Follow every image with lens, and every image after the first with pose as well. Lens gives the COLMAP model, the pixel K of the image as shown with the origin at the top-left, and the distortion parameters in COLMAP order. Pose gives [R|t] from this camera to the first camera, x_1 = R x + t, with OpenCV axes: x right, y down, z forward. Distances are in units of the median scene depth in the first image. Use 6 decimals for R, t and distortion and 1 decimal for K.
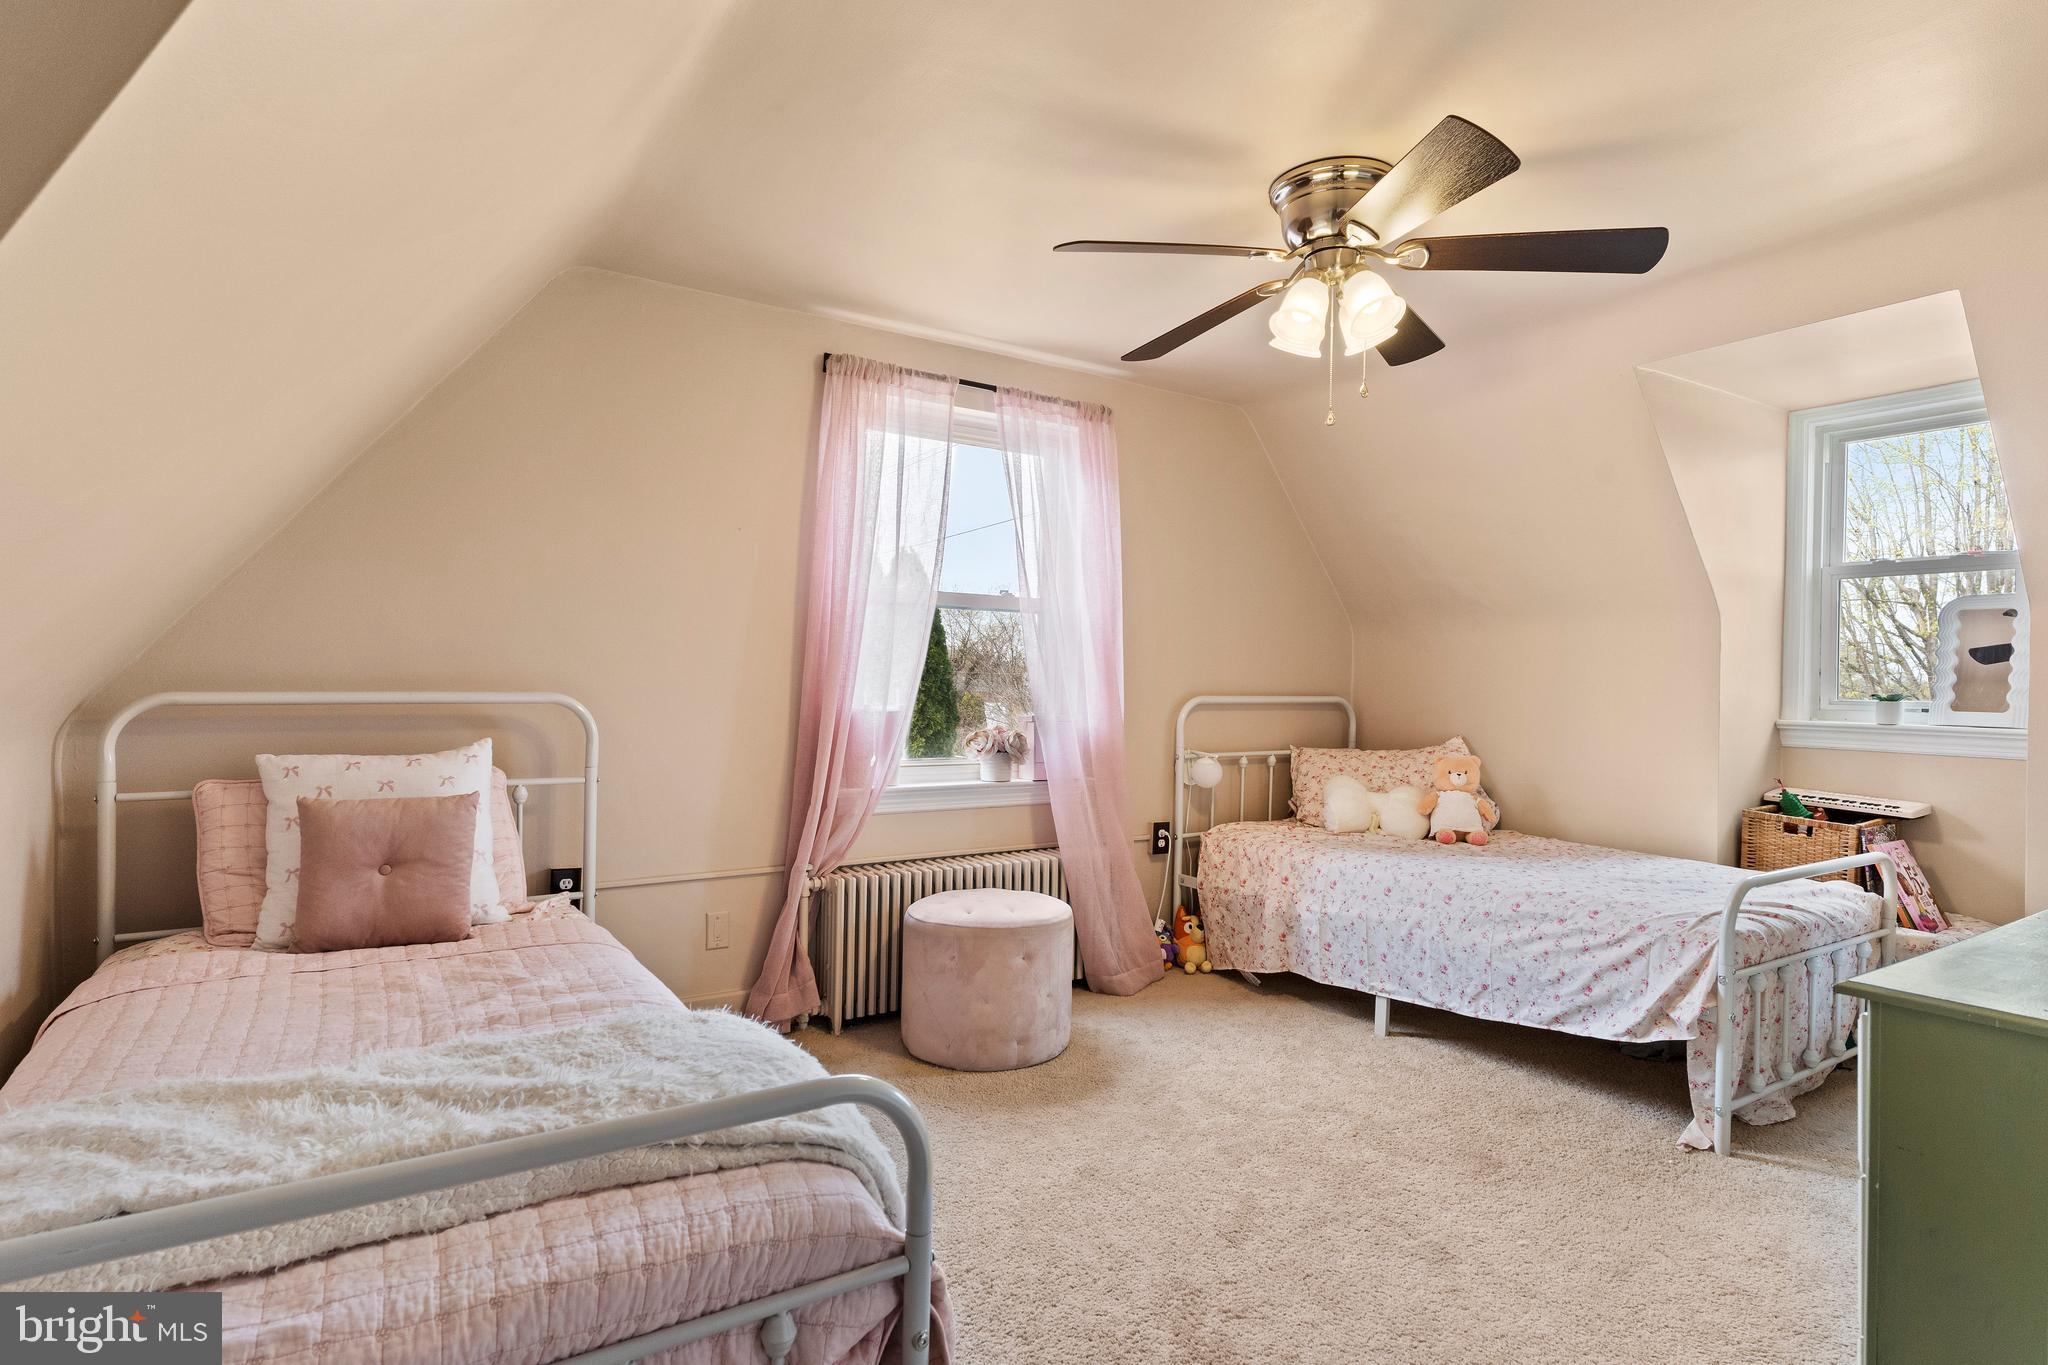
lens RADIAL K [[1054.1, 0, 1022.9], [0, 1054.1, 679.1], [0, 0, 1]] dist [0.000379, -0.000049]
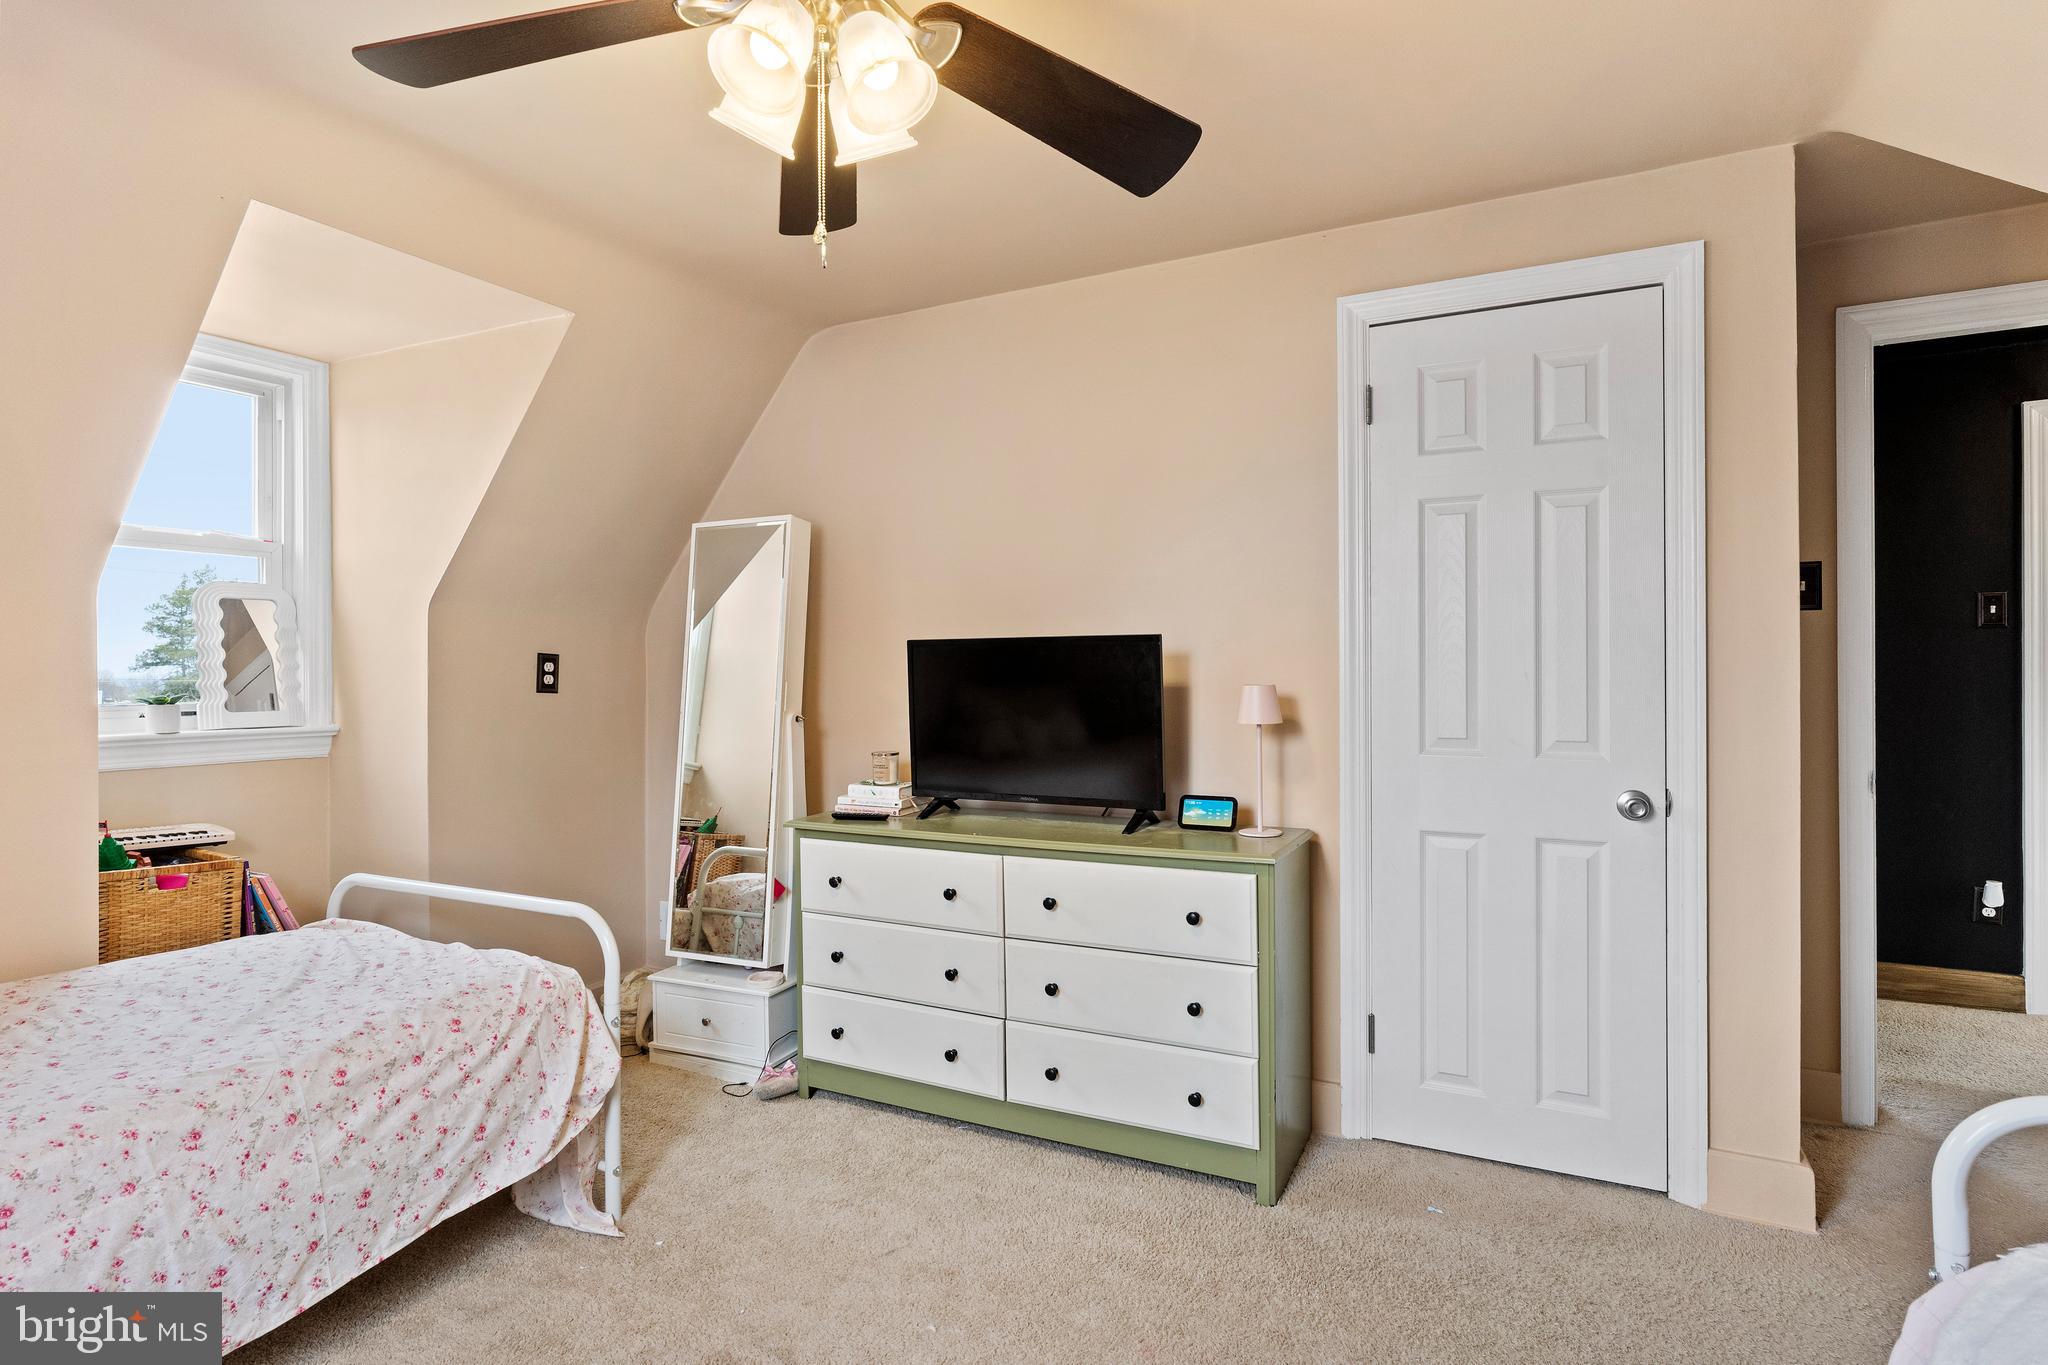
lens RADIAL K [[1054.1, 0, 1020.4], [0, 1054.1, 679.9], [0, 0, 1]] dist [0.000379, -0.000049]
pose [[-0.512883, -0.016628, 0.858298, -0.229418], [-0.005872, 0.999857, 0.015862, -0.015962], [-0.858439, 0.003095, -0.512907, 0.999792]]
